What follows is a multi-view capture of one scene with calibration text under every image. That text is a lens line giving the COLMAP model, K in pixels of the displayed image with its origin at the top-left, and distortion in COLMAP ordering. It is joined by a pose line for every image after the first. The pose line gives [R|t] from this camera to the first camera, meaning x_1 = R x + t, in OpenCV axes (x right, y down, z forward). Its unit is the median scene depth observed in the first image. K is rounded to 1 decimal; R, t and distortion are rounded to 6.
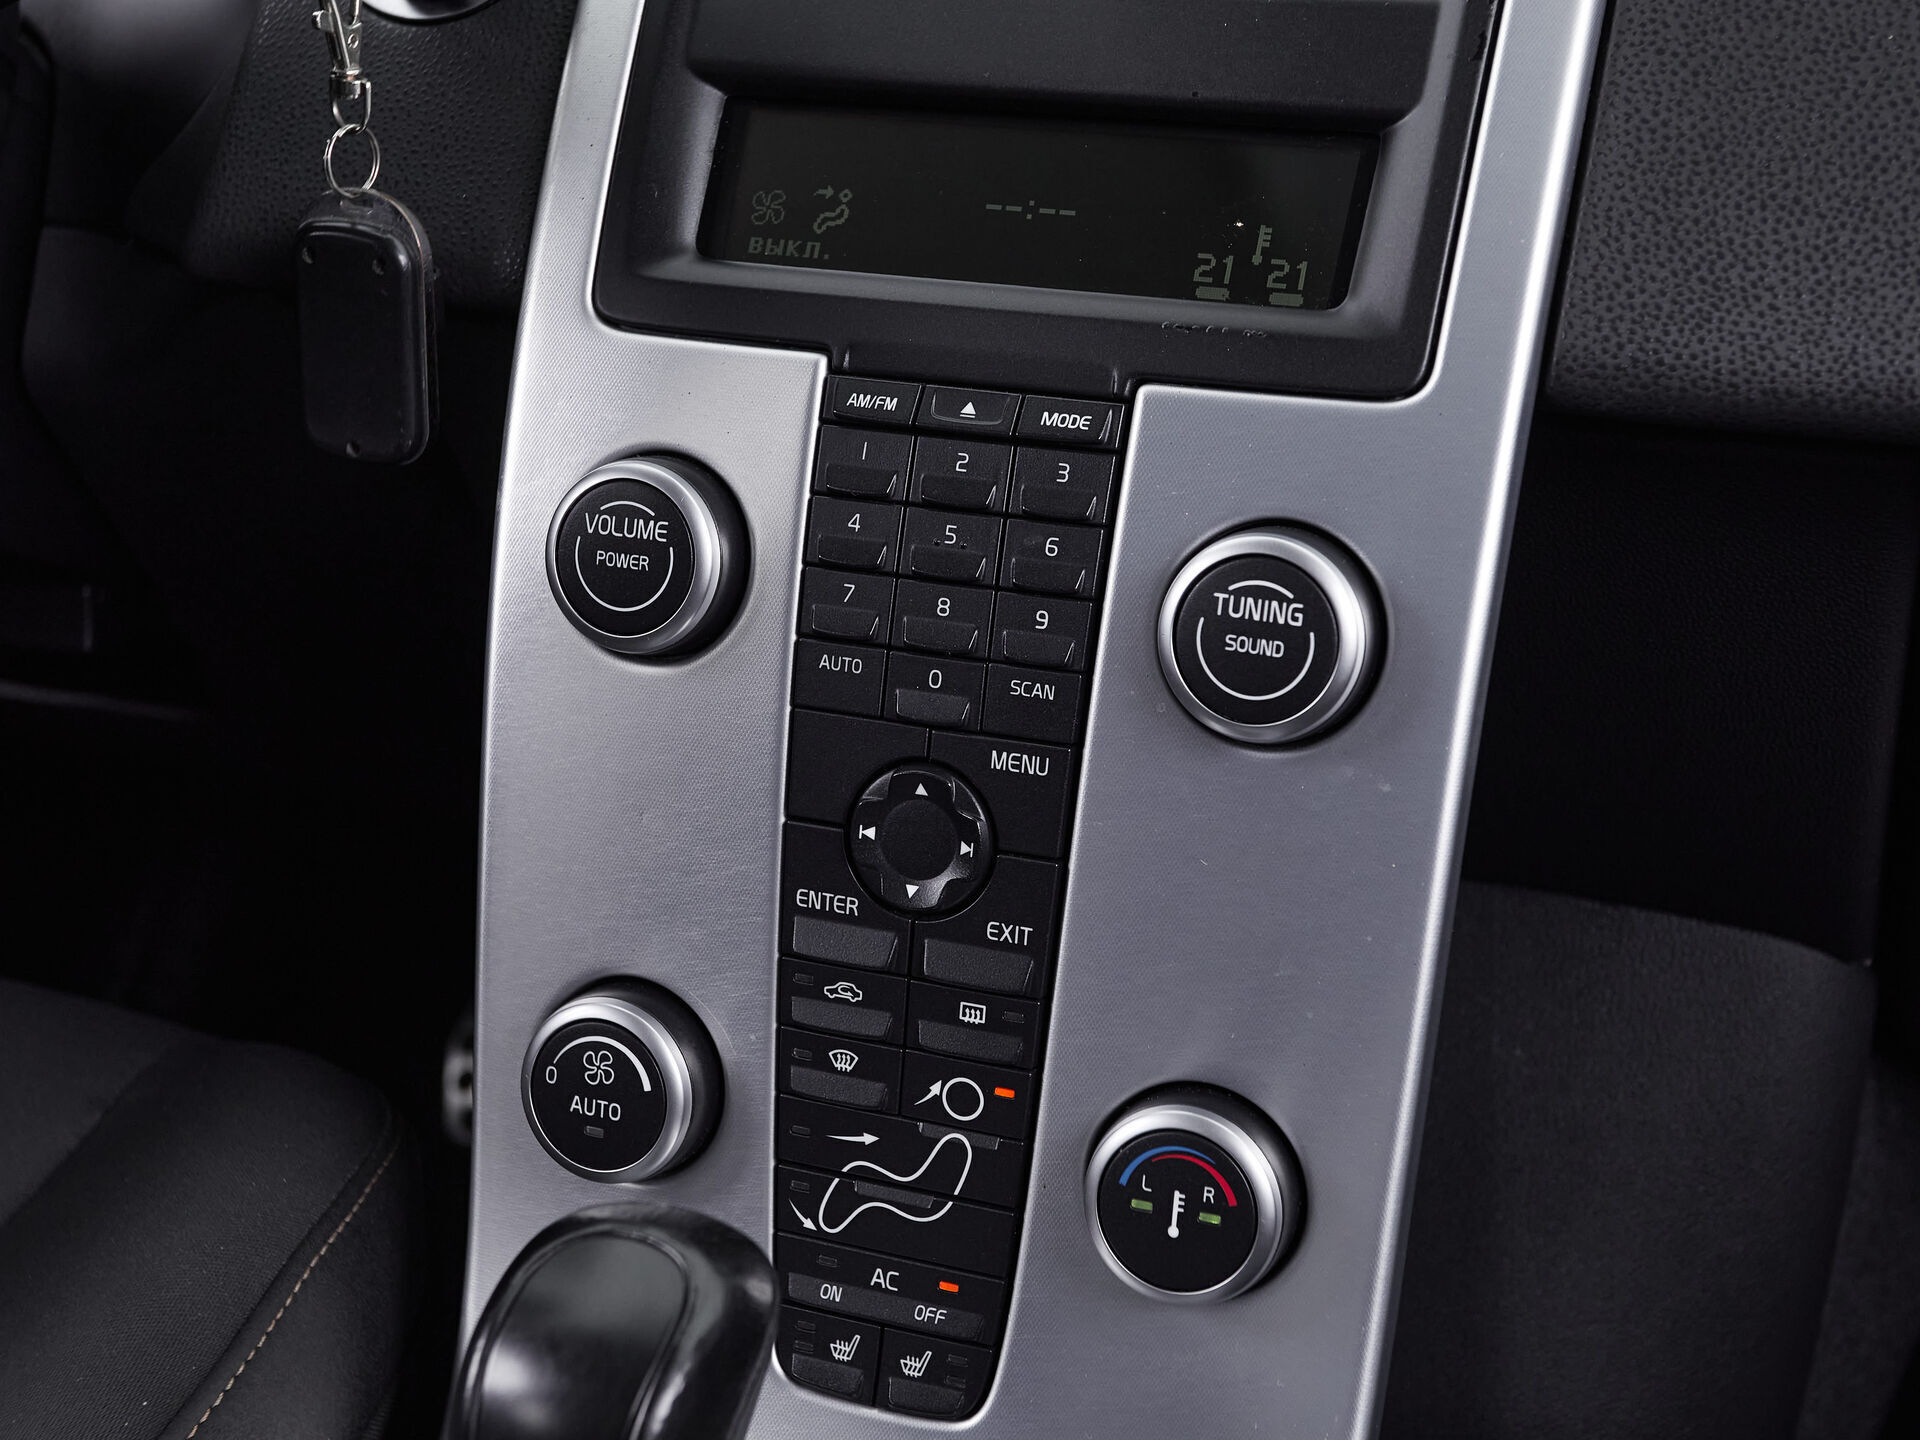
lens RADIAL K [[2521.8, 0, 959.7], [0, 2521.8, 648.8], [0, 0, 1]] dist [0.009246, 0.015206]
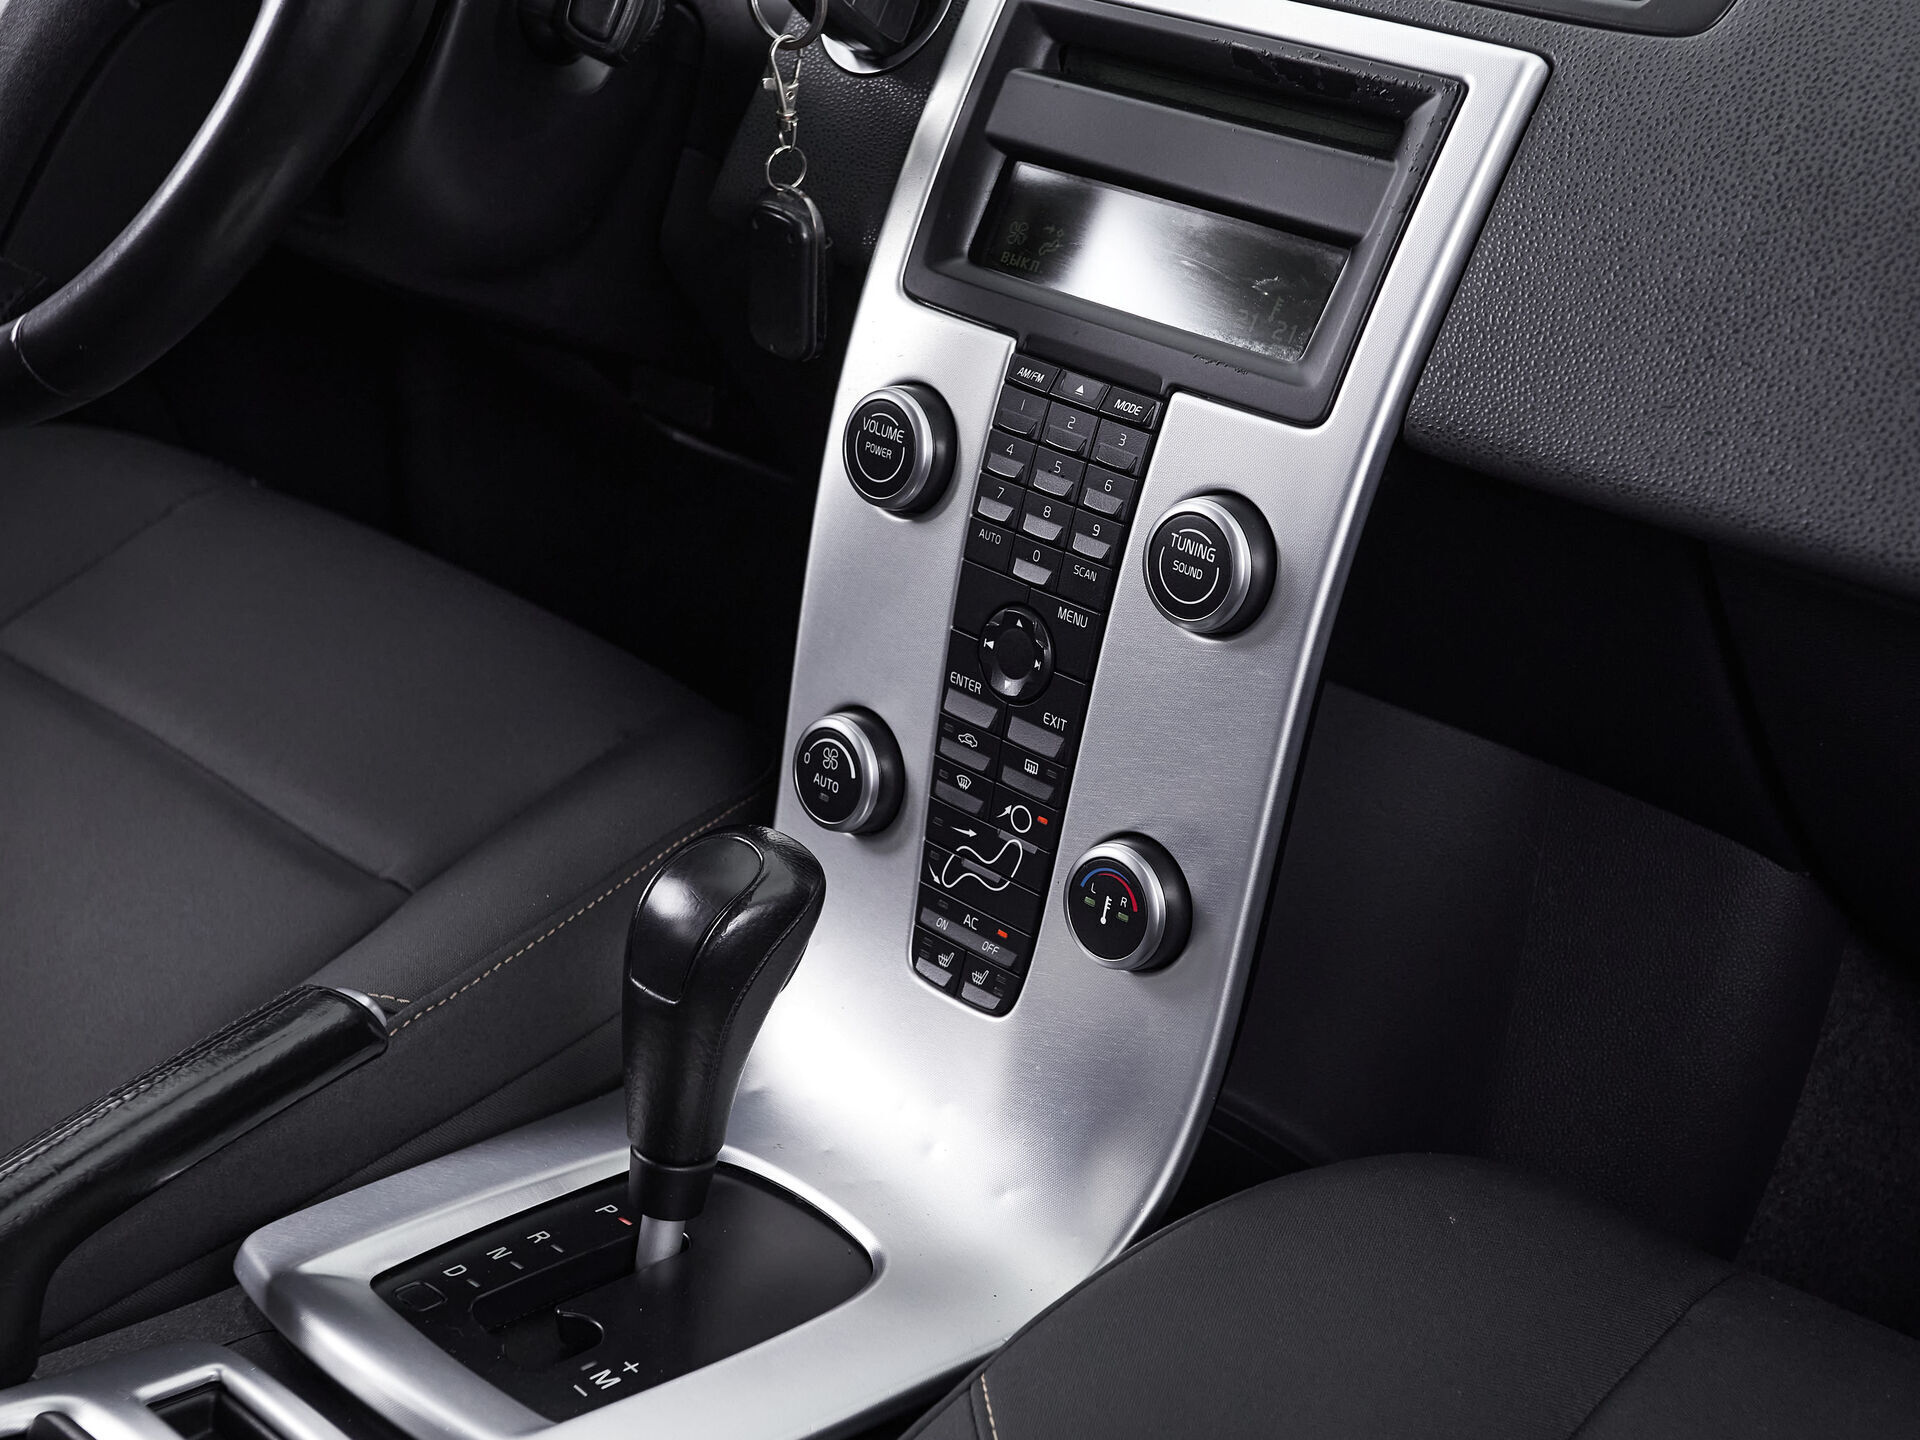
lens RADIAL K [[2521.8, 0, 959.7], [0, 2521.8, 648.8], [0, 0, 1]] dist [0.009246, 0.015206]
pose [[0.926412, 0.174992, -0.333375, 0.471875], [-0.143860, 0.982765, 0.116092, -0.104913], [0.347945, -0.059590, 0.935619, -0.489188]]
